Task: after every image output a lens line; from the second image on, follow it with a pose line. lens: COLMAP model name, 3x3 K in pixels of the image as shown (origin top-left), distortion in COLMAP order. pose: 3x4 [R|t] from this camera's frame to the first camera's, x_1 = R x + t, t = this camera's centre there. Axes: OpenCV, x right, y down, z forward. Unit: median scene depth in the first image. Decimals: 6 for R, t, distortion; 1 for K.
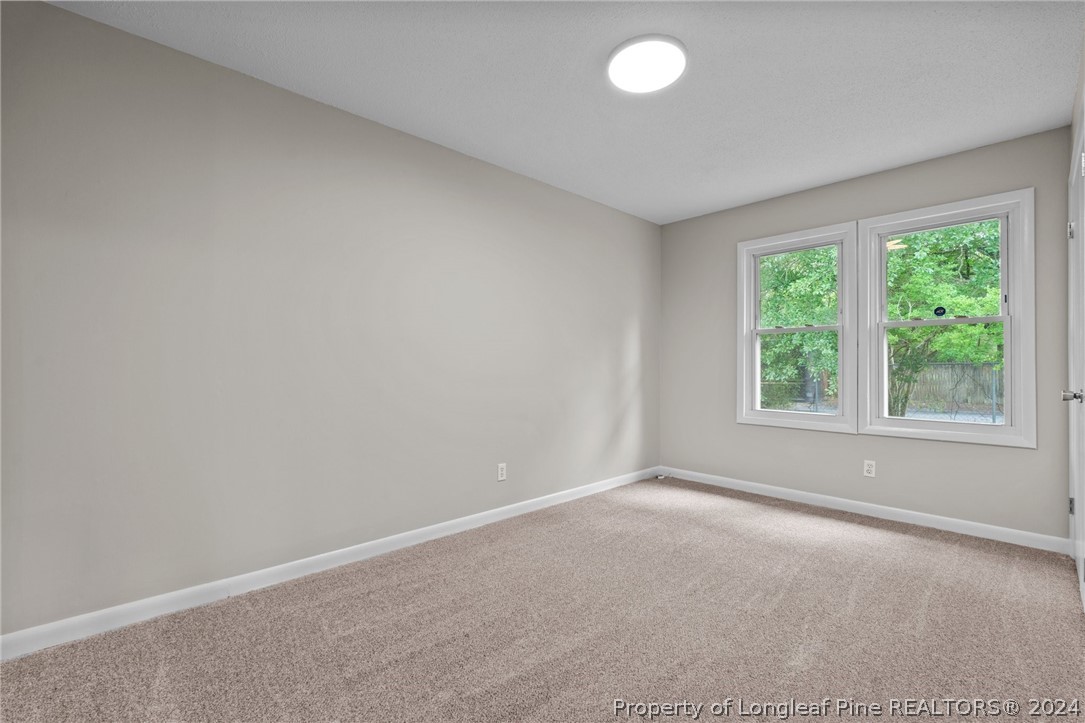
lens RADIAL K [[476.8, 0, 542.0], [0, 476.8, 360.1], [0, 0, 1]] dist [-0.010441, 0.002114]
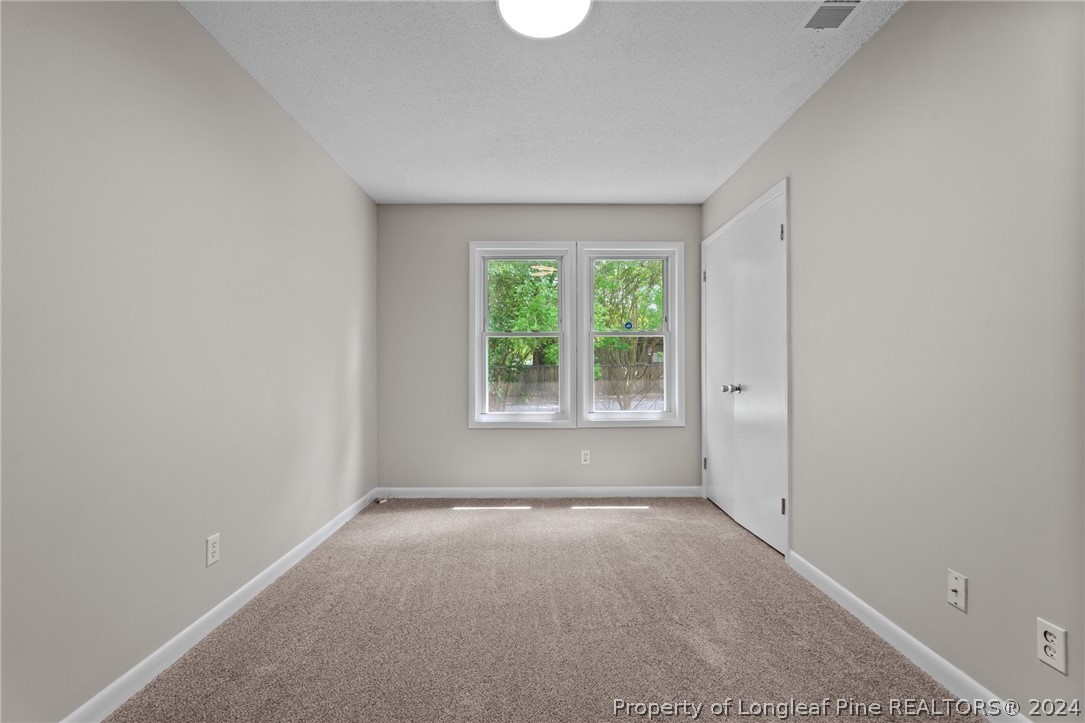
lens RADIAL K [[476.8, 0, 547.3], [0, 476.8, 361.9], [0, 0, 1]] dist [-0.010441, 0.002114]
pose [[0.672115, 0.007388, 0.740409, -0.244882], [-0.005194, 0.999973, -0.005263, 0.002512], [-0.740428, -0.000309, 0.672135, 0.296171]]
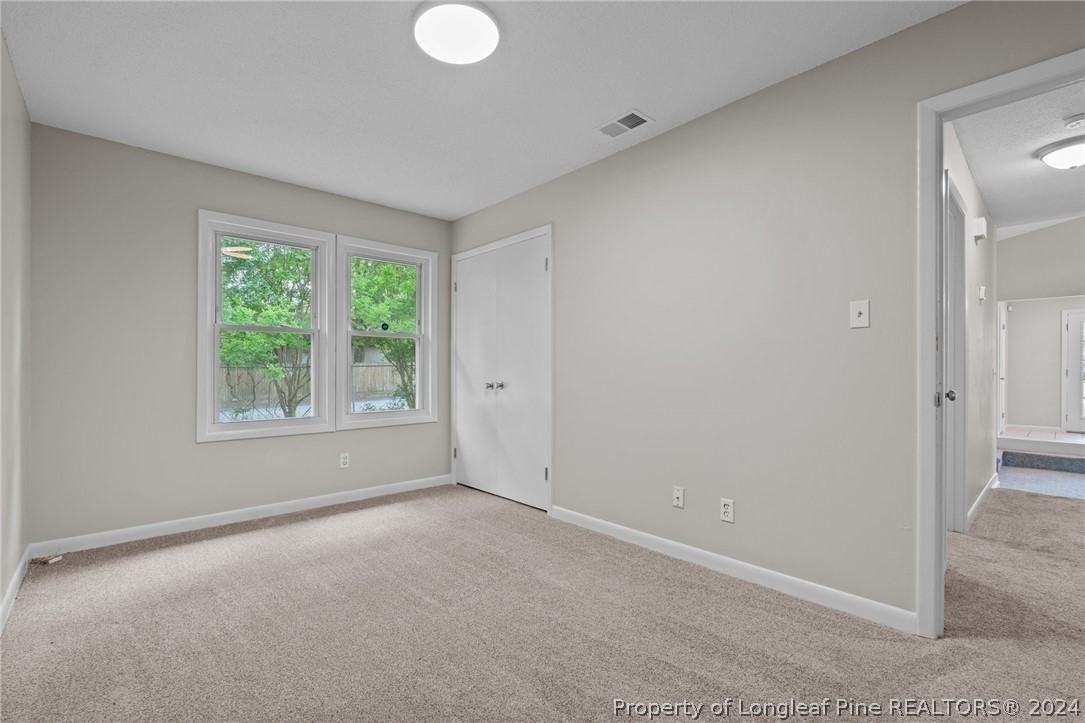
lens RADIAL K [[476.8, 0, 548.6], [0, 476.8, 365.9], [0, 0, 1]] dist [-0.010441, 0.002114]
pose [[0.004988, 0.006515, 0.999966, -0.441241], [-0.010977, 0.999919, -0.006460, 0.008366], [-0.999927, -0.010944, 0.005059, 0.535693]]
